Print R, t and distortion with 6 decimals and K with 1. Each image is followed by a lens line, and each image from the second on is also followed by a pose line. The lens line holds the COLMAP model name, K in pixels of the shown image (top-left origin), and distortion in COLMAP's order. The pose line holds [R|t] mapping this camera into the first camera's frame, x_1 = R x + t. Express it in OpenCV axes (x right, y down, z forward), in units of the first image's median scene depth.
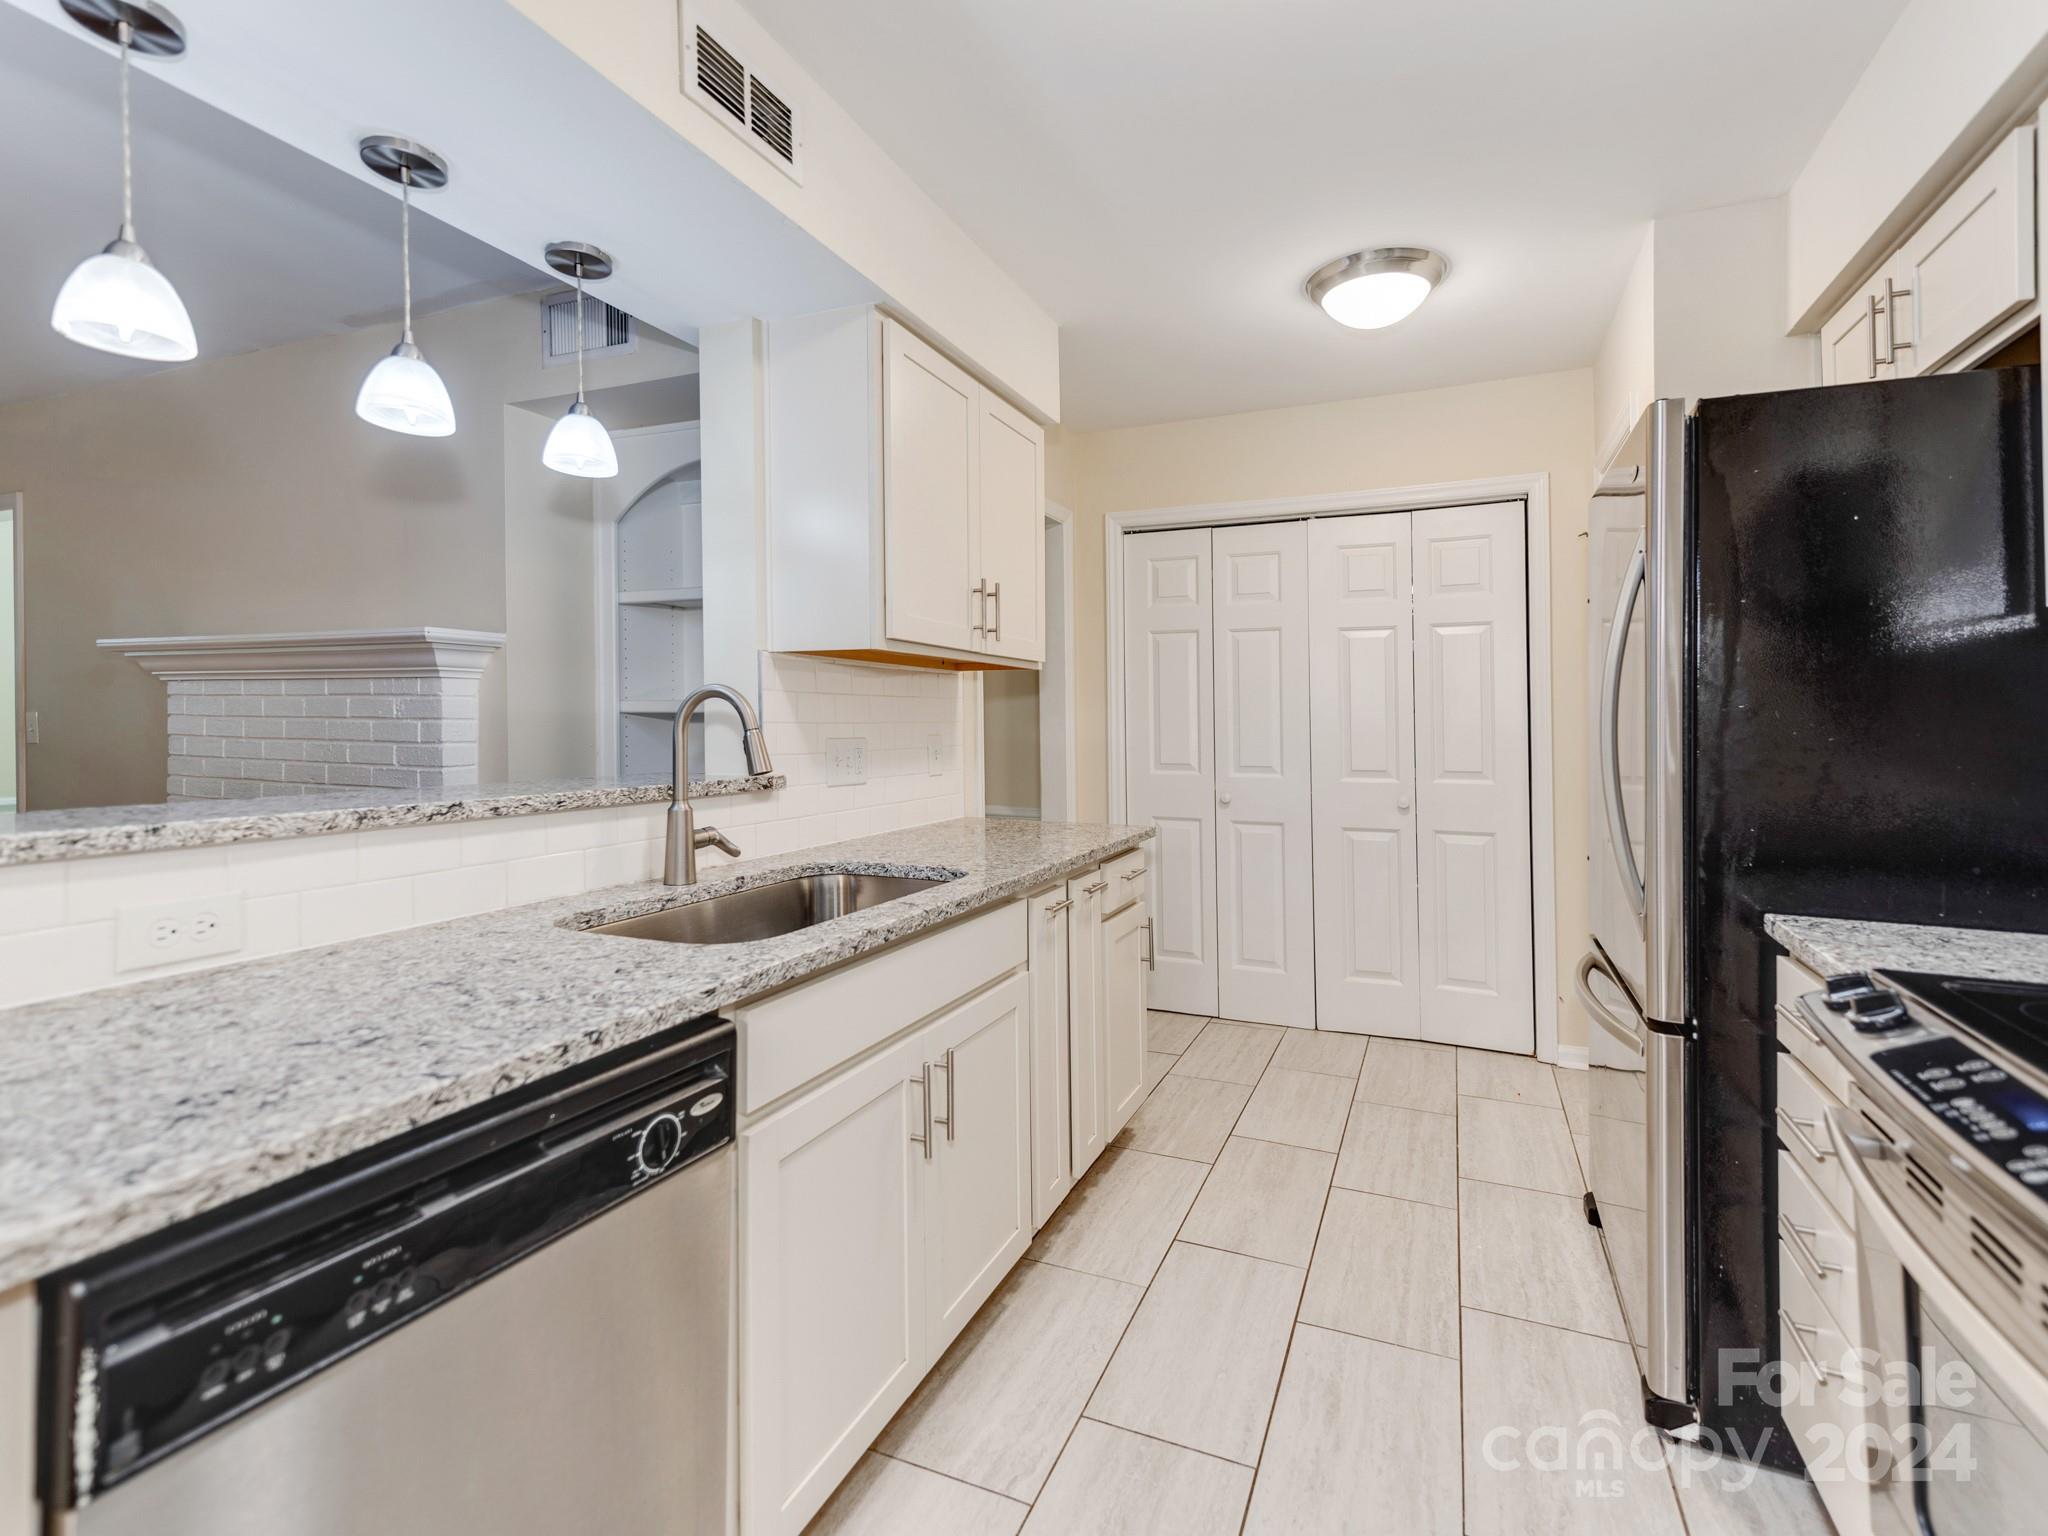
lens RADIAL K [[973.9, 0, 984.3], [0, 973.9, 711.6], [0, 0, 1]] dist [0.026788, -0.002878]
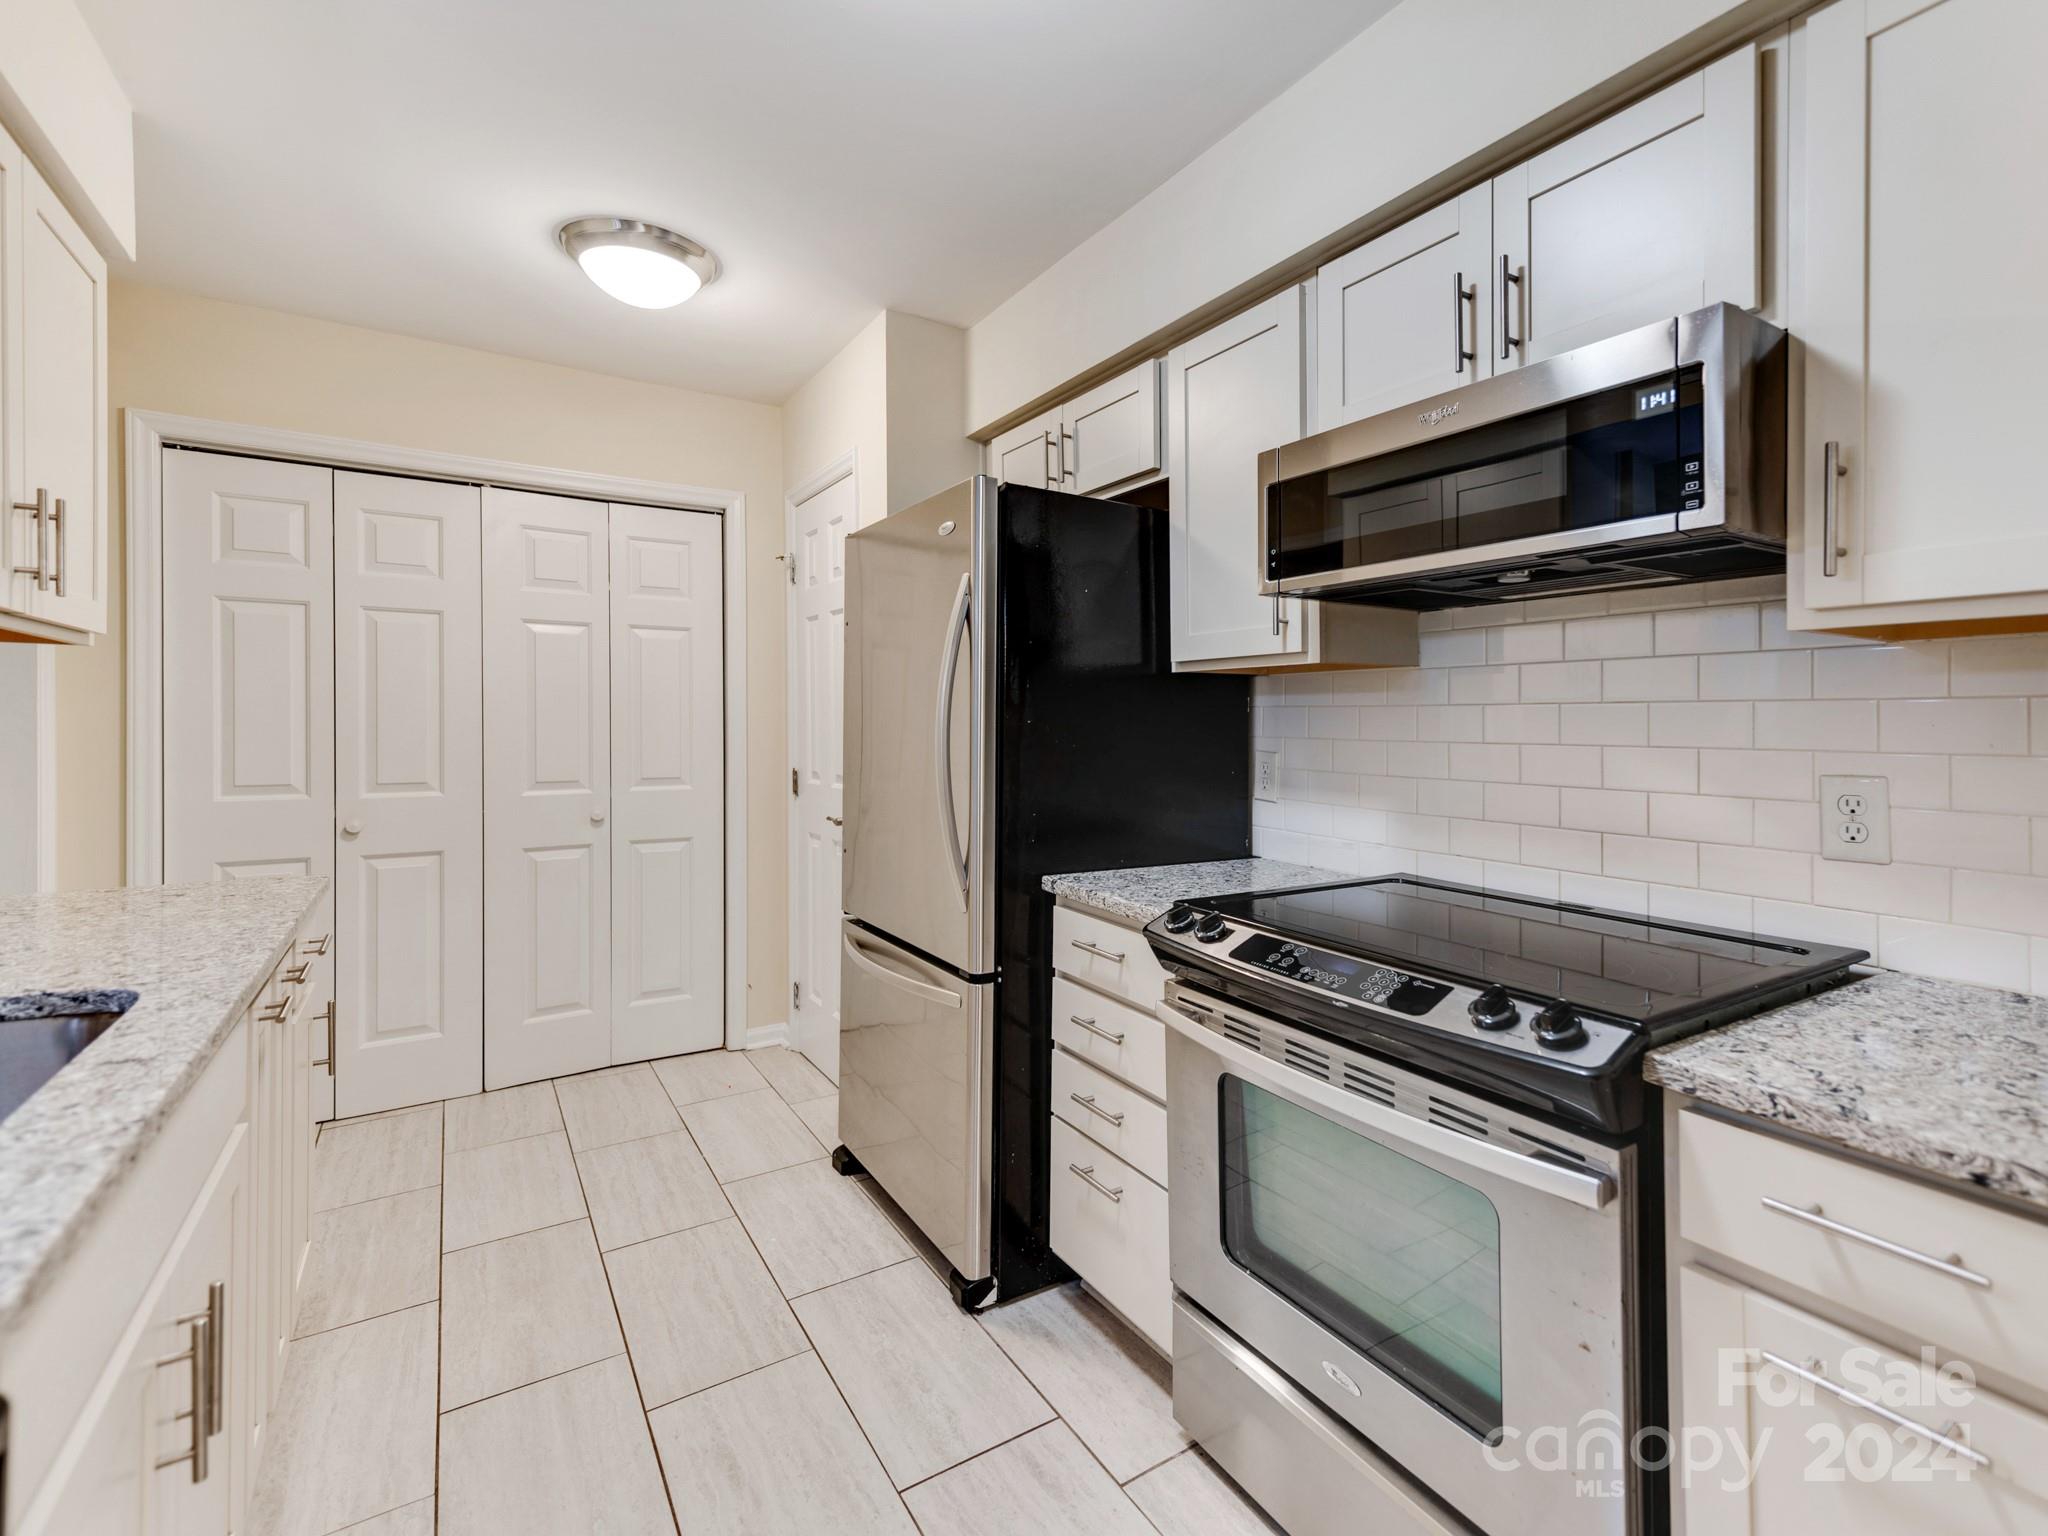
lens RADIAL K [[973.9, 0, 1154.0], [0, 973.9, 705.9], [0, 0, 1]] dist [0.026788, -0.002878]
pose [[0.520608, 0.018916, 0.853586, -0.137011], [-0.013204, 0.999813, -0.014104, -0.005007], [-0.853694, -0.003928, 0.520760, 0.095030]]
